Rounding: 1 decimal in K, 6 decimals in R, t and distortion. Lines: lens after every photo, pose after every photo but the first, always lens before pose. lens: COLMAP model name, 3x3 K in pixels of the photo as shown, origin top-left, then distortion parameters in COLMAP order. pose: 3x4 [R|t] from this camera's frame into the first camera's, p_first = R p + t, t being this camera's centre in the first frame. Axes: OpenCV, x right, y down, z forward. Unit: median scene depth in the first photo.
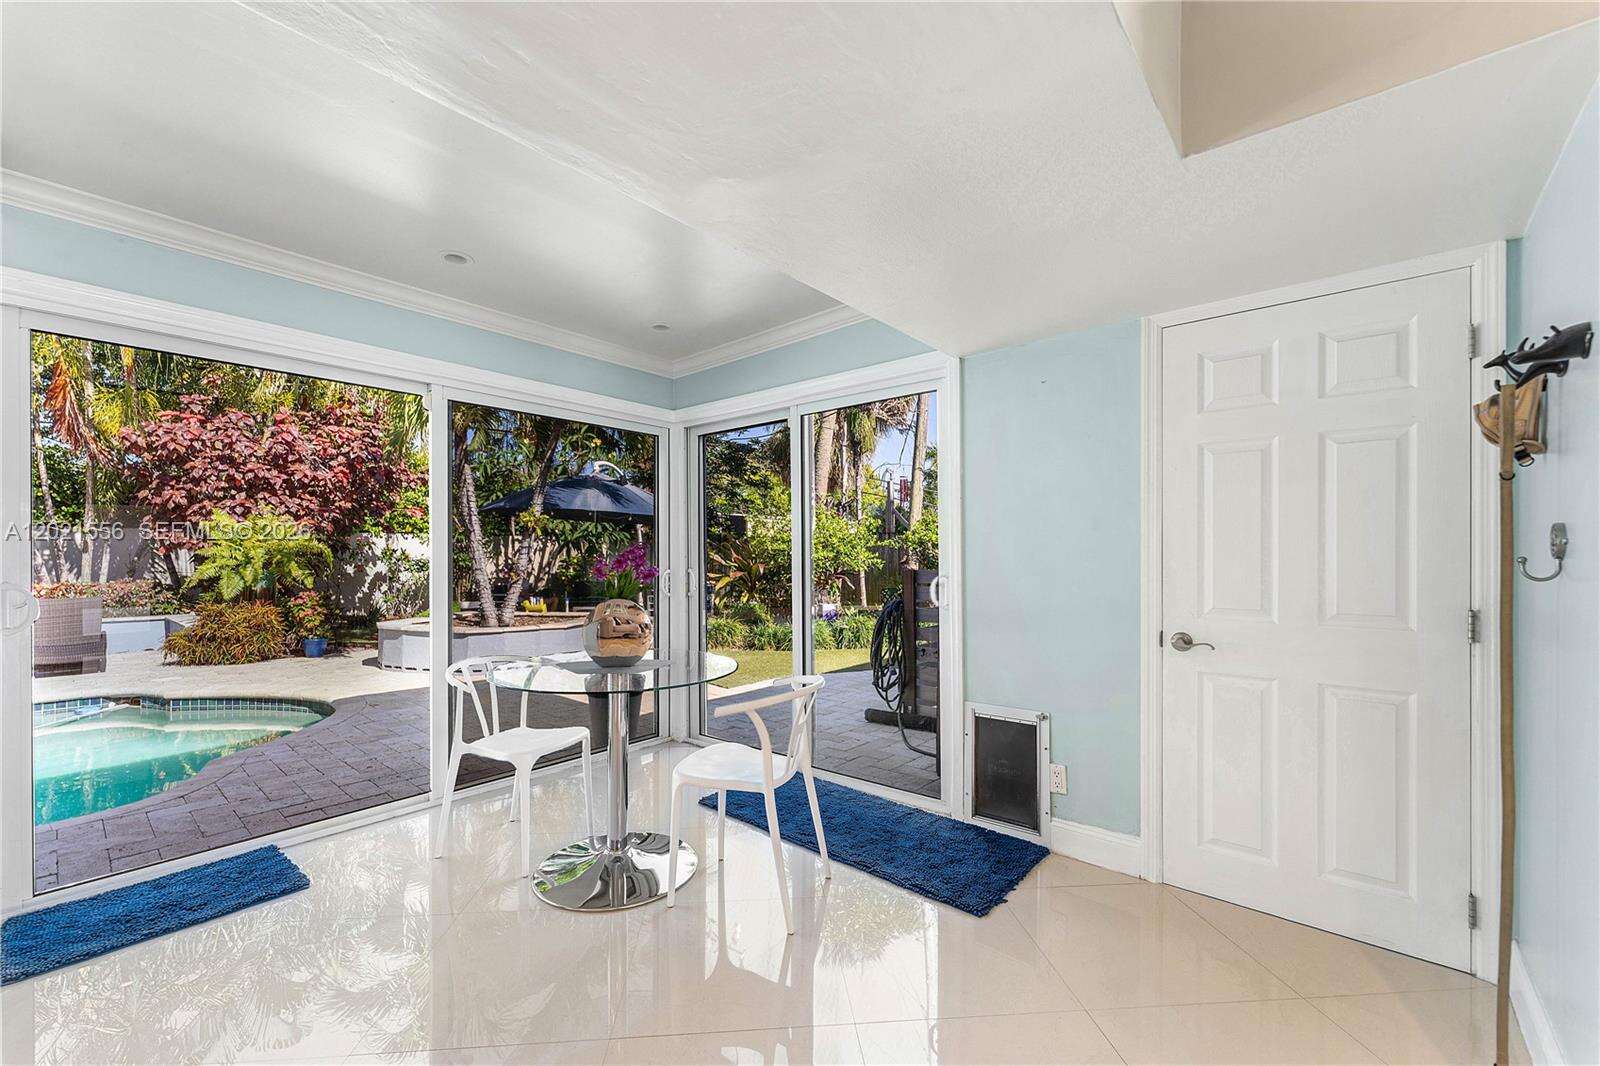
lens RADIAL K [[647.1, 0, 795.0], [0, 647.1, 551.6], [0, 0, 1]] dist [-0.000104, 0.000150]
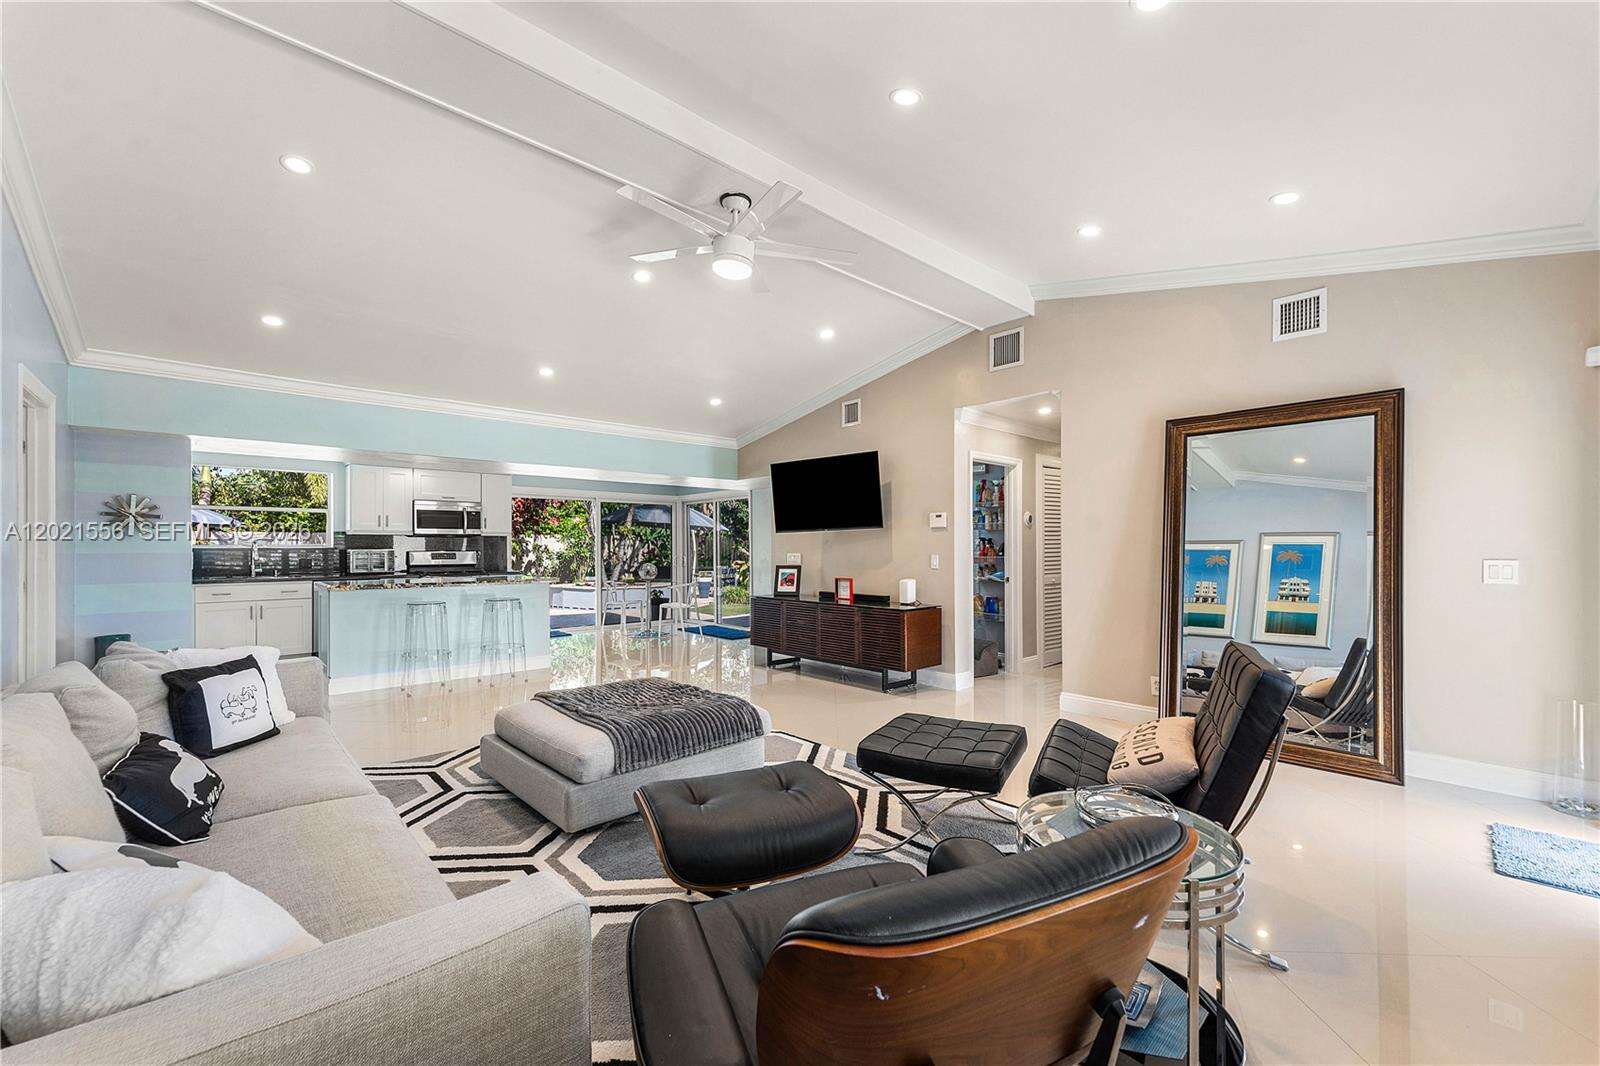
lens RADIAL K [[647.8, 0, 792.0], [0, 647.8, 541.4], [0, 0, 1]] dist [0.001876, 0.000134]
pose [[0.990569, -0.003492, -0.136973, 0.250326], [0.002943, 0.999987, -0.004206, -0.007047], [0.136986, 0.003763, 0.990566, -0.605247]]
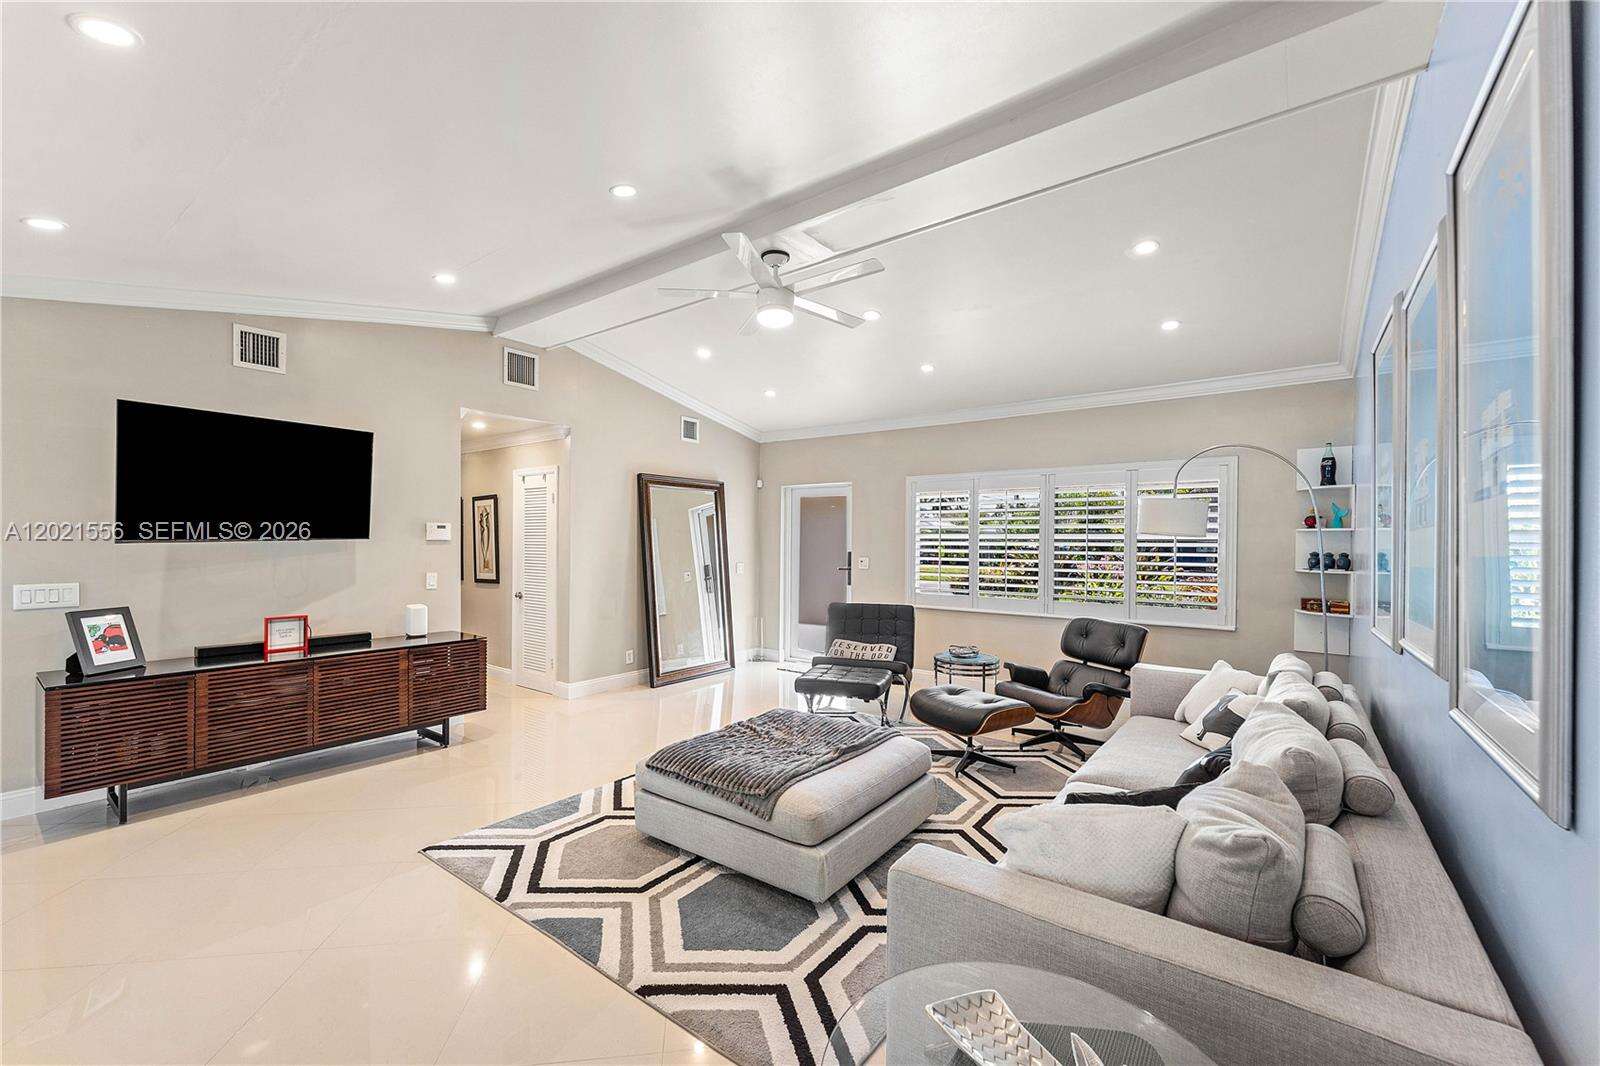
lens RADIAL K [[652.6, 0, 800.0], [0, 652.6, 533.0], [0, 0, 1]] dist [0.000593, 0.000599]
pose [[-0.055216, 0.013151, 0.998388, -0.185474], [-0.012233, 0.999829, -0.013847, -0.022727], [-0.998399, -0.012978, -0.055046, -0.279114]]
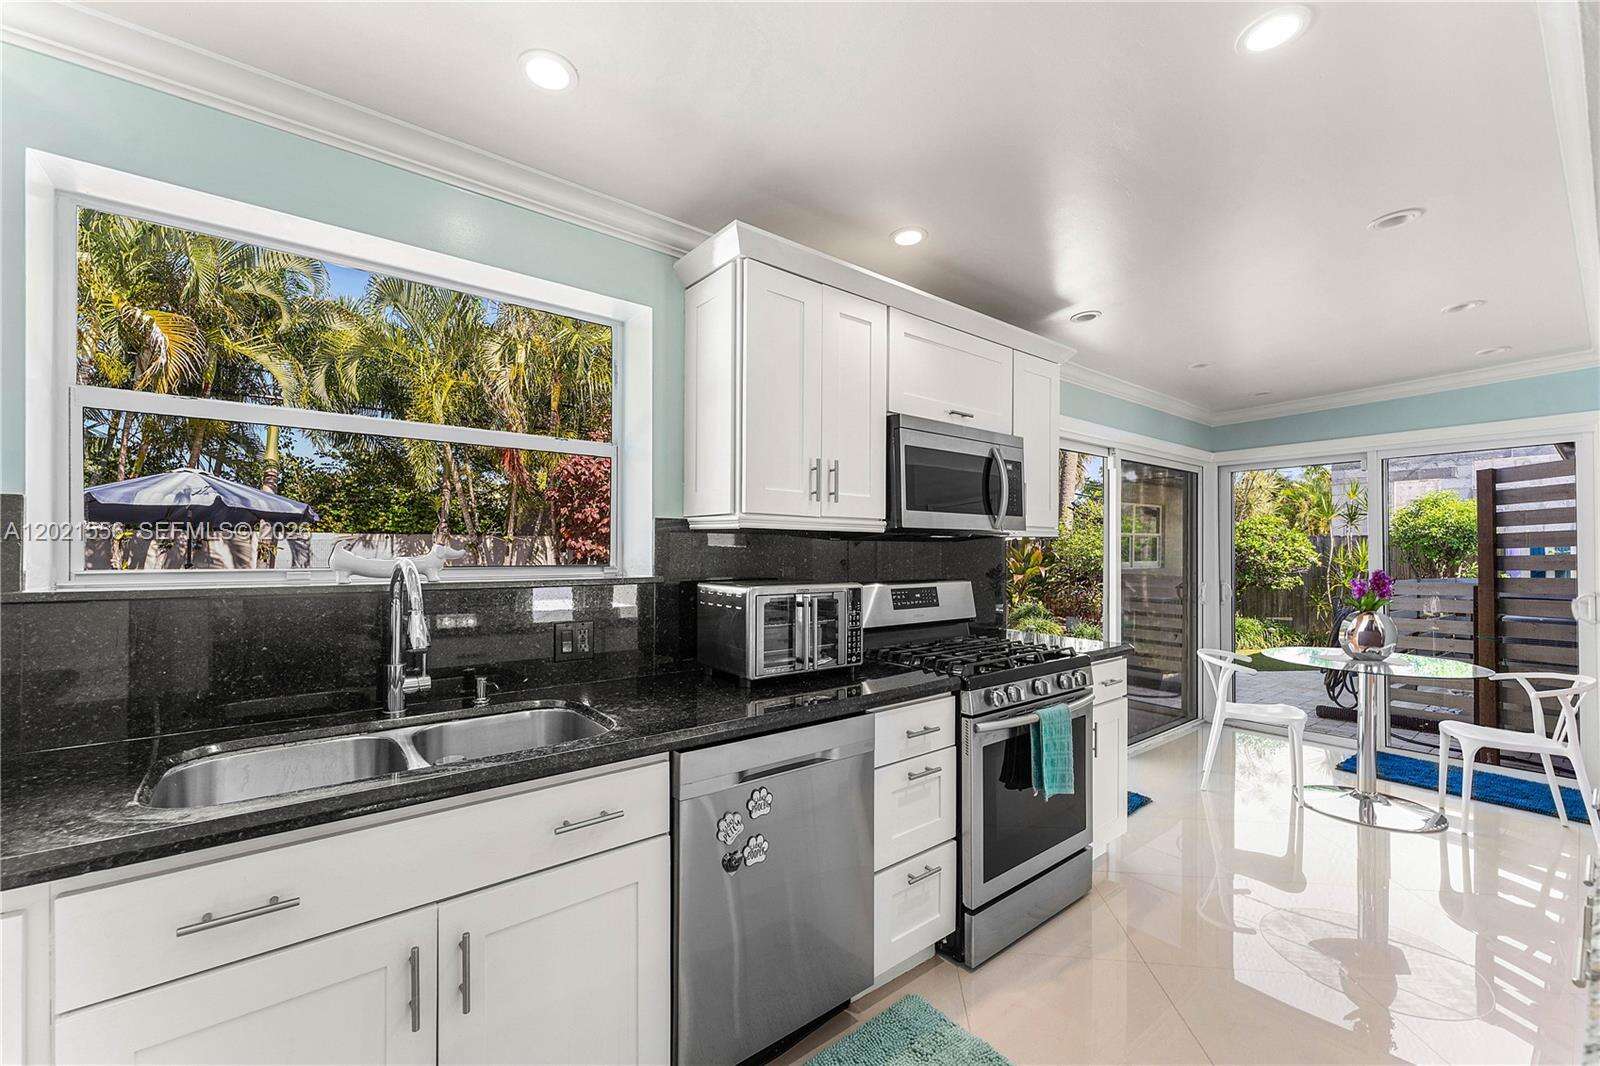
lens RADIAL K [[647.1, 0, 795.0], [0, 647.1, 551.6], [0, 0, 1]] dist [-0.000104, 0.000150]
pose [[0.979176, 0.002262, -0.202999, -0.276055], [-0.001488, 0.999991, 0.003962, -0.013285], [0.203006, -0.003578, 0.979171, -0.140845]]
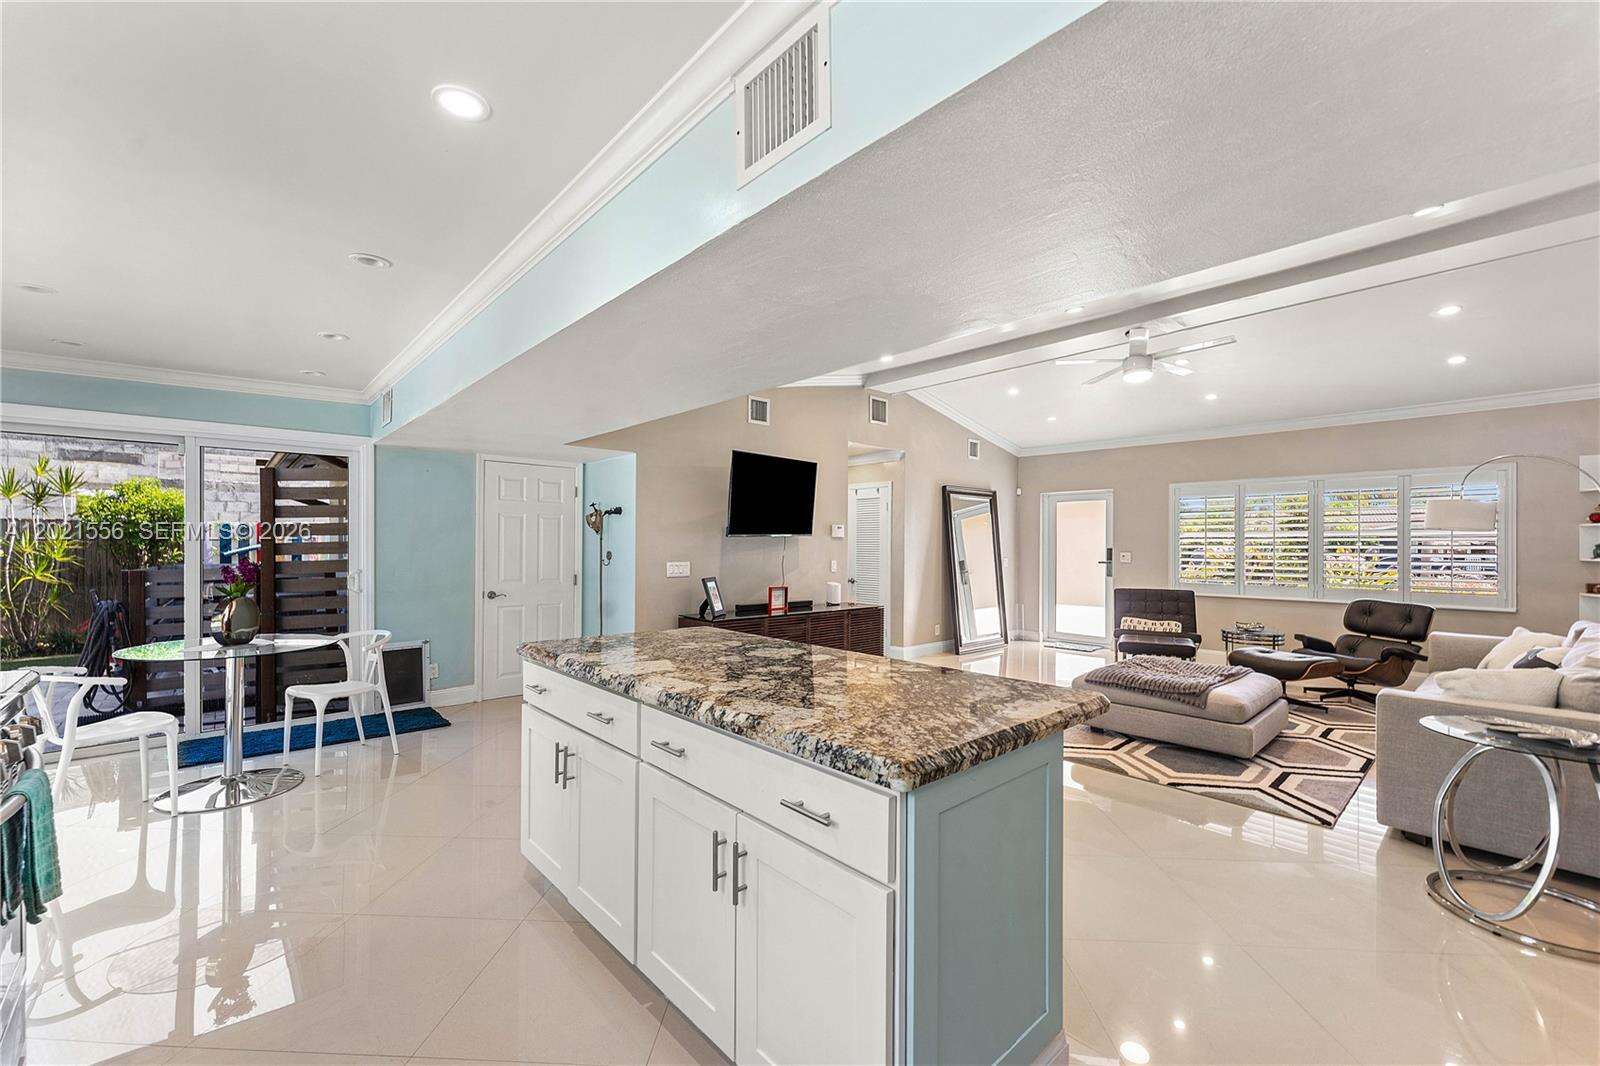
lens RADIAL K [[652.6, 0, 800.0], [0, 652.6, 533.0], [0, 0, 1]] dist [0.000593, 0.000599]
pose [[0.130235, 0.020481, 0.991272, -0.357099], [-0.011361, 0.999752, -0.019163, -0.012011], [-0.991418, -0.008766, 0.130435, -0.093335]]
